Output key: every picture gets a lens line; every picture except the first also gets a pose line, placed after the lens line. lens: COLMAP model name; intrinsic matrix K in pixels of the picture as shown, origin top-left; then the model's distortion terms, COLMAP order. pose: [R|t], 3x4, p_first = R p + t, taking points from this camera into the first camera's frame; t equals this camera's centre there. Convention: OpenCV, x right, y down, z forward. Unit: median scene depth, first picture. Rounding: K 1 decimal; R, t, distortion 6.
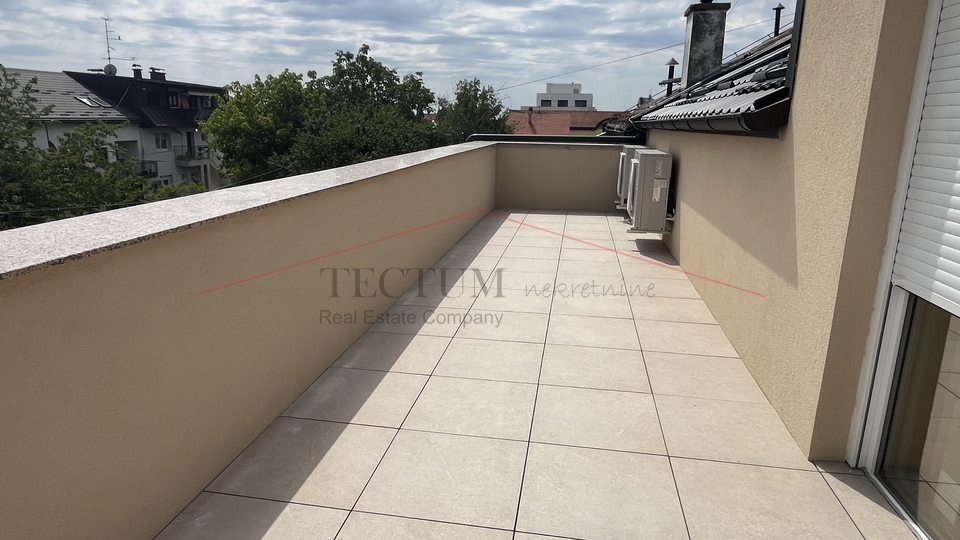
lens RADIAL K [[590.1, 0, 483.1], [0, 590.1, 274.8], [0, 0, 1]] dist [-0.004473, -0.004986]
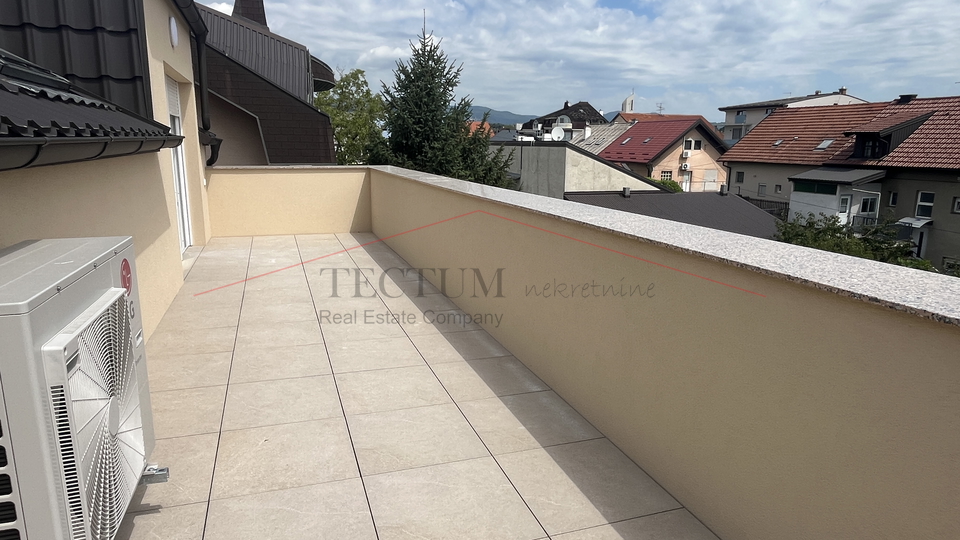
lens RADIAL K [[590.1, 0, 484.6], [0, 590.1, 265.7], [0, 0, 1]] dist [-0.004473, -0.004986]
pose [[-0.876103, 0.083081, -0.474911, 0.363795], [-0.131037, 0.906927, 0.400391, -0.507082], [0.463975, 0.413015, -0.783675, 2.001087]]
